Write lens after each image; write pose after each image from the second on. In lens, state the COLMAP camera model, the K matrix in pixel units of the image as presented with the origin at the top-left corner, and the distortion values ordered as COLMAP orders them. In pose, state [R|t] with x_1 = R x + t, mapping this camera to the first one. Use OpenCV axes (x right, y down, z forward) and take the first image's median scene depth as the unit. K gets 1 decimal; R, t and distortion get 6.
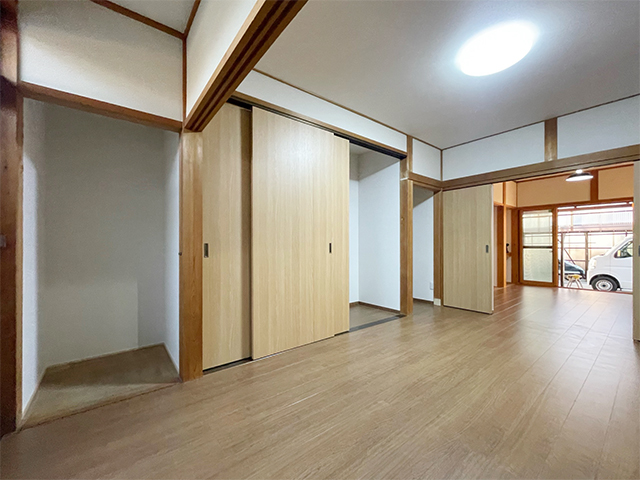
lens RADIAL K [[262.5, 0, 323.7], [0, 262.5, 241.4], [0, 0, 1]] dist [-0.001211, -0.000277]
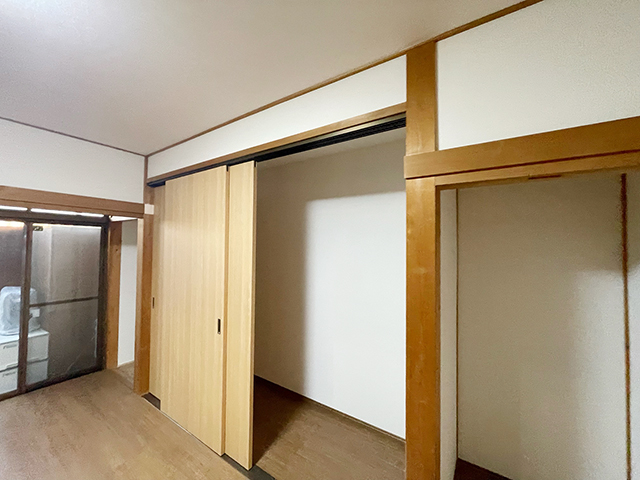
lens RADIAL K [[262.5, 0, 323.7], [0, 262.5, 241.4], [0, 0, 1]] dist [-0.001211, -0.000277]
pose [[0.305080, -0.013656, -0.952229, 0.801837], [-0.015768, 0.999688, -0.019388, -0.197742], [0.952196, 0.020929, 0.304770, 1.052758]]
